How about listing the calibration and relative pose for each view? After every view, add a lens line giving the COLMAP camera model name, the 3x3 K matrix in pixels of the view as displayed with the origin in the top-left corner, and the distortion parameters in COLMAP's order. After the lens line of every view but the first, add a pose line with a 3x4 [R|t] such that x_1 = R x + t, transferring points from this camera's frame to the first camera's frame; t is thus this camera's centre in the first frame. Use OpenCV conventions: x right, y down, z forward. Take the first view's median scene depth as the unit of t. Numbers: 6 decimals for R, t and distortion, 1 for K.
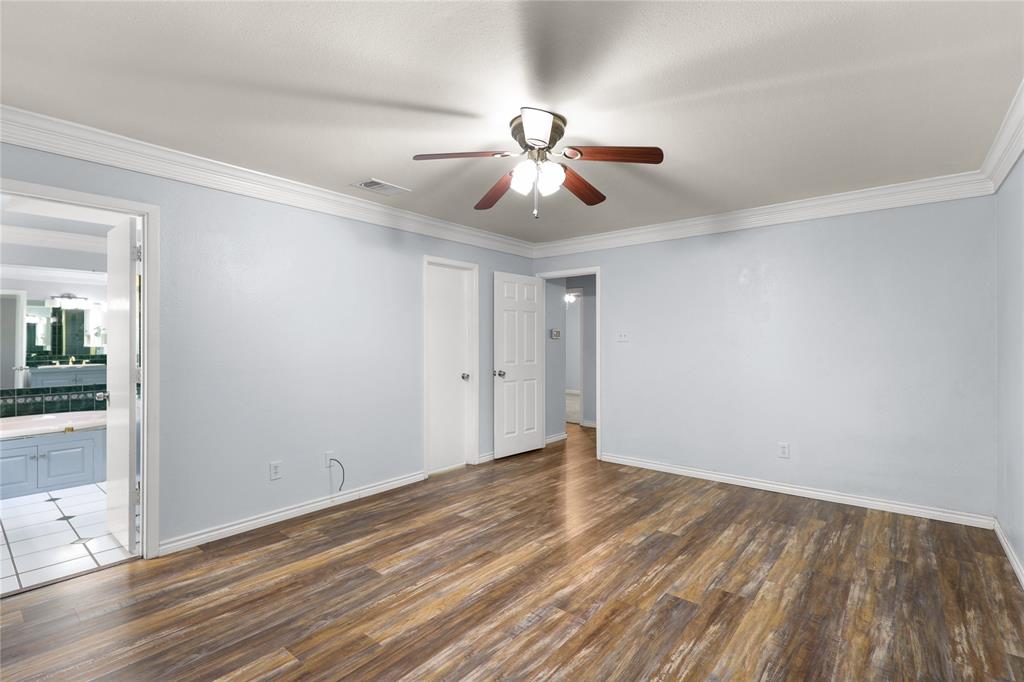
lens RADIAL K [[476.3, 0, 512.0], [0, 476.3, 341.0], [0, 0, 1]] dist [0.001099, -0.000110]
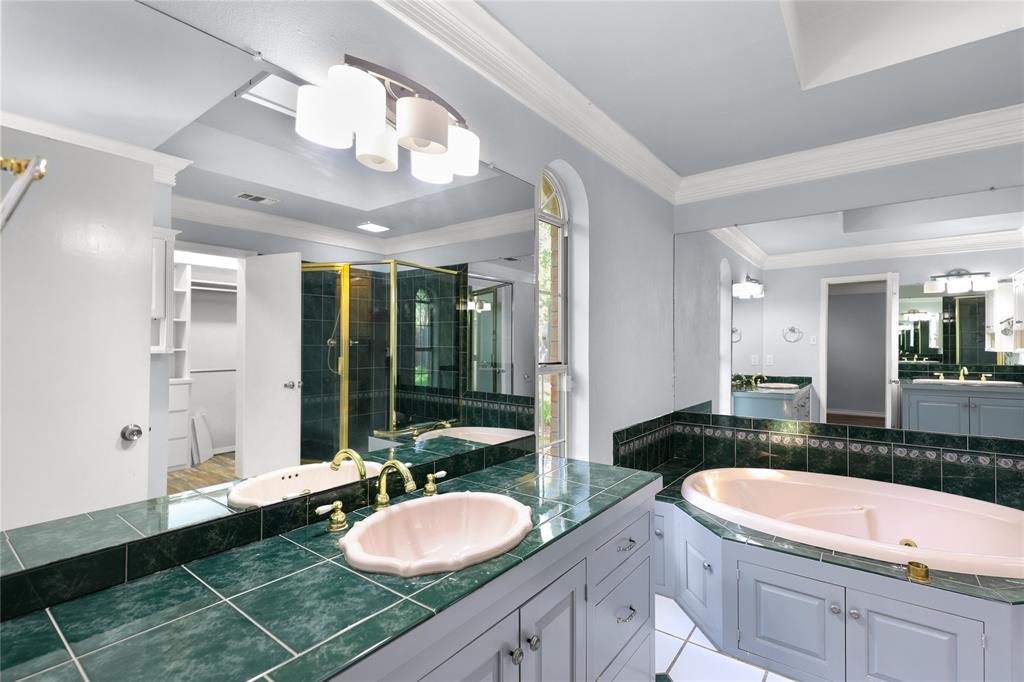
lens RADIAL K [[476.3, 0, 512.0], [0, 476.3, 341.0], [0, 0, 1]] dist [0.001099, -0.000110]
pose [[0.044043, -0.004308, -0.999020, -0.647695], [0.000952, 0.999990, -0.004270, -0.000186], [0.999029, -0.000763, 0.044047, 0.763147]]
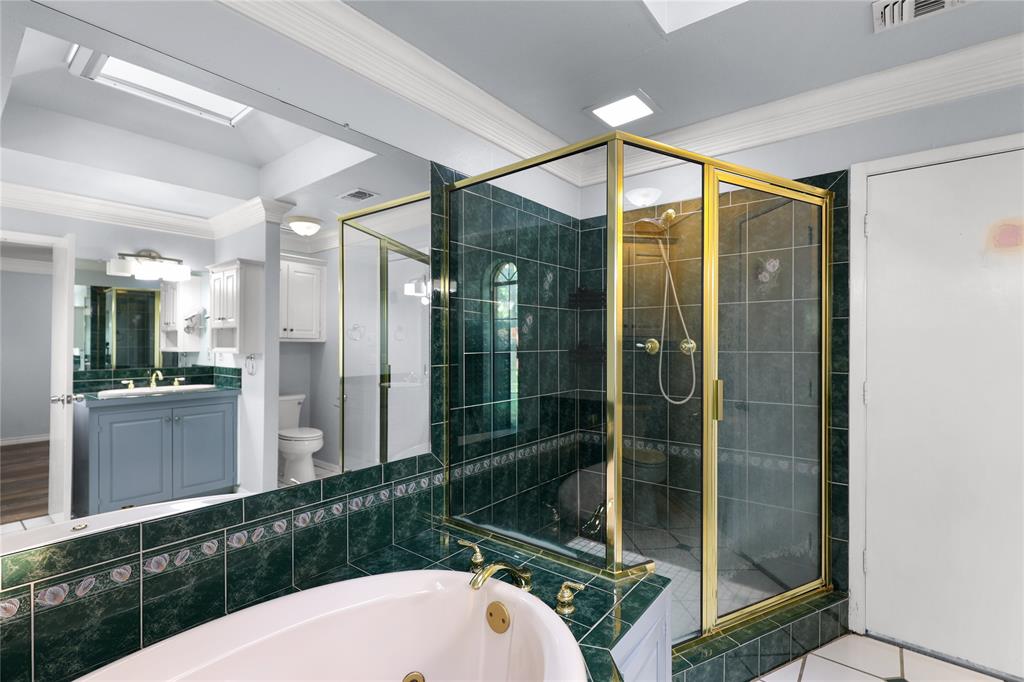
lens RADIAL K [[470.7, 0, 499.2], [0, 470.7, 343.5], [0, 0, 1]] dist [-0.000157, -0.000097]
pose [[0.999958, 0.003571, 0.008420, -1.140833], [-0.003542, 0.999988, -0.003401, 0.006237], [-0.008432, 0.003371, 0.999959, 0.999568]]
